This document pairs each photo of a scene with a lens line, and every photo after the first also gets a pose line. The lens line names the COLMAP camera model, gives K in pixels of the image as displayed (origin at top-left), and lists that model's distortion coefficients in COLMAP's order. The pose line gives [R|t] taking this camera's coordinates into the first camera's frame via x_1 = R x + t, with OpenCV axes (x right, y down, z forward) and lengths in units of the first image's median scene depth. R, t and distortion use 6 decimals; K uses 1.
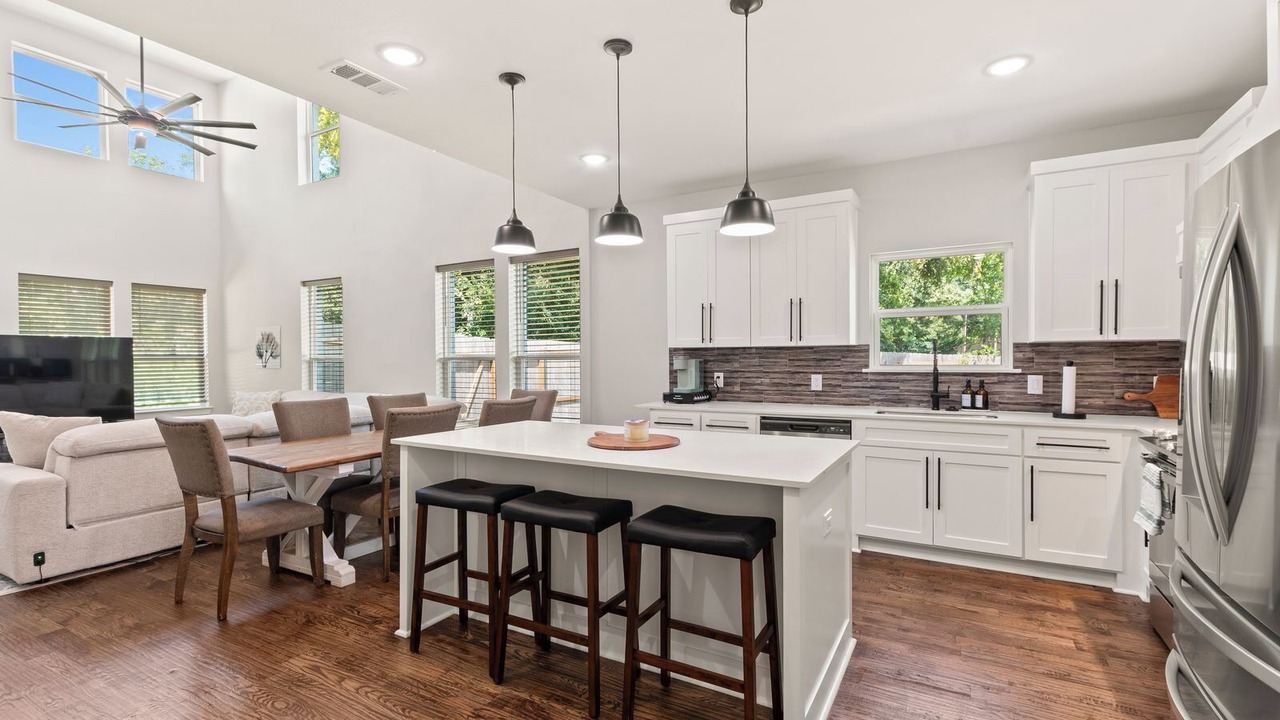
lens RADIAL K [[576.5, 0, 666.6], [0, 576.5, 361.6], [0, 0, 1]] dist [0.013181, -0.004248]
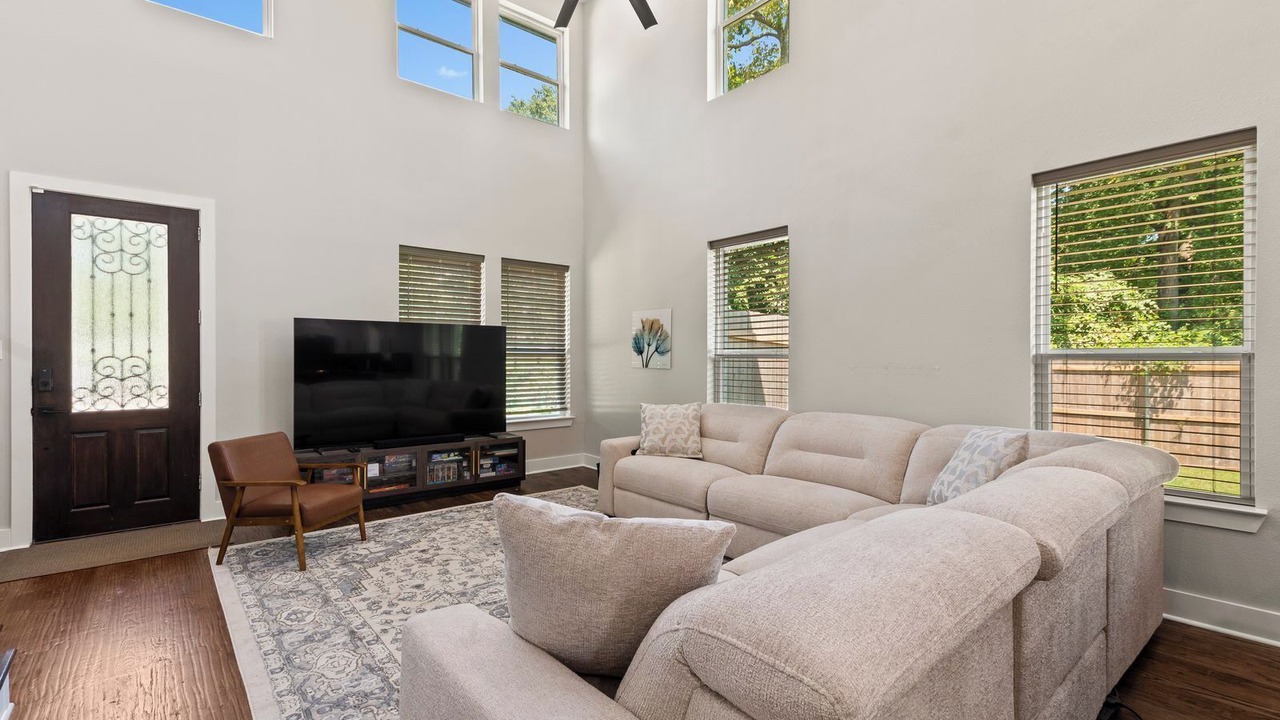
lens RADIAL K [[576.5, 0, 641.2], [0, 576.5, 356.0], [0, 0, 1]] dist [0.013181, -0.004248]
pose [[0.930228, 0.007886, -0.366898, -0.449344], [-0.011350, 0.999909, -0.007284, 0.001613], [0.366807, 0.010940, 0.930233, 0.338281]]
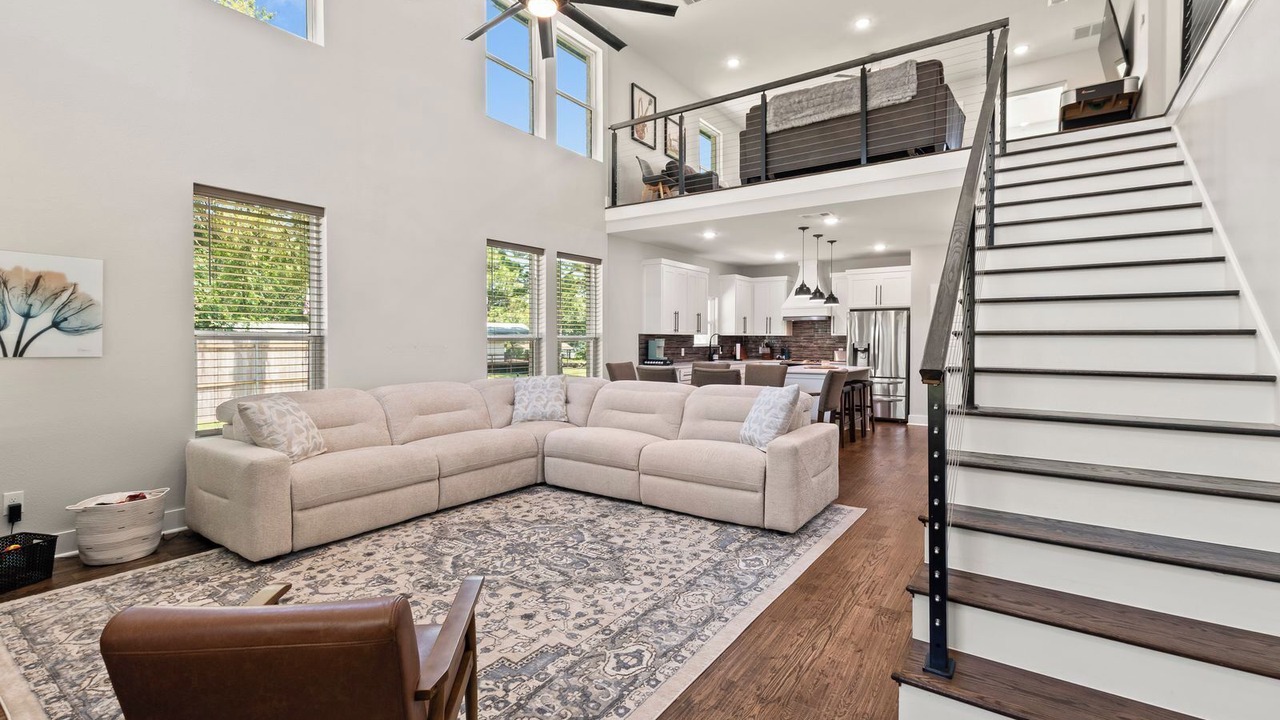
lens RADIAL K [[576.5, 0, 612.2], [0, 576.5, 347.6], [0, 0, 1]] dist [0.013181, -0.004248]
pose [[0.136075, -0.007684, 0.990669, -1.065999], [0.000451, 0.999970, 0.007694, 0.001451], [-0.990698, -0.000601, 0.136075, 0.563860]]
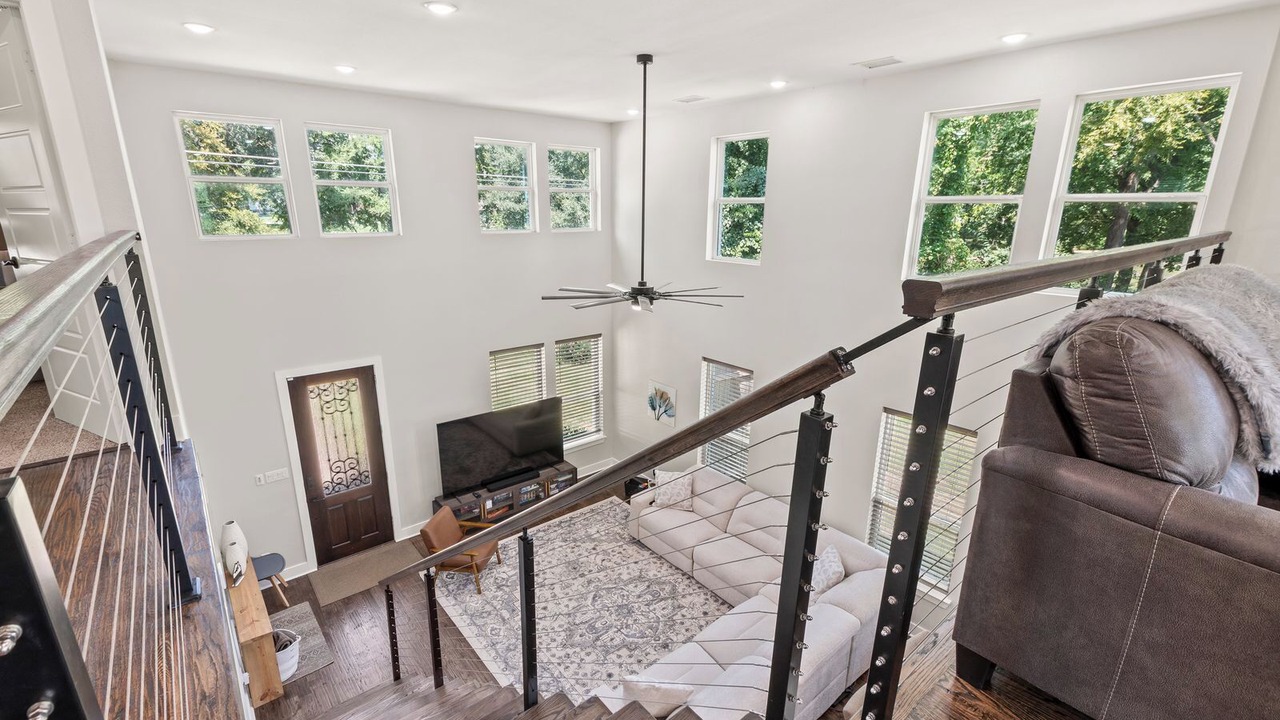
lens RADIAL K [[576.5, 0, 647.8], [0, 576.5, 363.3], [0, 0, 1]] dist [0.013181, -0.004248]
pose [[0.932642, 0.117313, -0.341199, -0.374593], [-0.025441, 0.964693, 0.262145, -0.379023], [0.359906, -0.235807, 0.902698, 0.067695]]
